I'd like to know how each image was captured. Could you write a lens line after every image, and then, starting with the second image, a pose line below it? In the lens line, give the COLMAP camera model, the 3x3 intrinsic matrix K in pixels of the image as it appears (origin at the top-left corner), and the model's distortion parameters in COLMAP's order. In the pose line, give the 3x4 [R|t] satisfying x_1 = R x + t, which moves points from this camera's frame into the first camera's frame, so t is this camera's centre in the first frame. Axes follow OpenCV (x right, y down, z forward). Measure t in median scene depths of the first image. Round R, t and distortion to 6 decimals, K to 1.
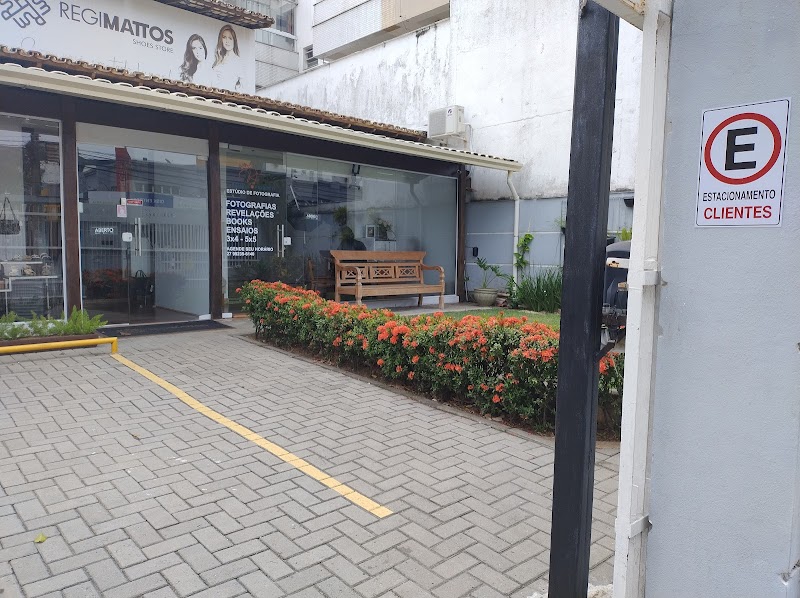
lens RADIAL K [[589.7, 0, 399.7], [0, 589.7, 295.9], [0, 0, 1]] dist [0.049345, -0.058191]
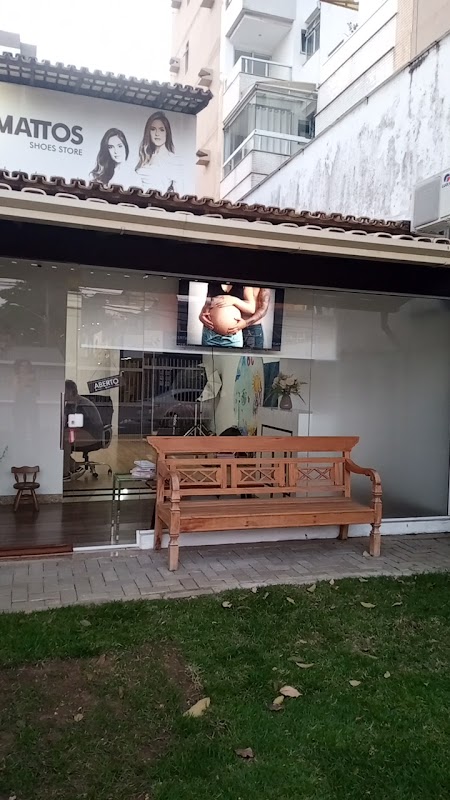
lens RADIAL K [[637.8, 0, 226.3], [0, 637.8, 403.1], [0, 0, 1]] dist [0.014409, -0.007393]
pose [[0.912726, 0.023373, -0.407904, 0.128296], [-0.053428, 0.996617, -0.062444, -0.049605], [0.405065, 0.078788, 0.910887, 0.349626]]
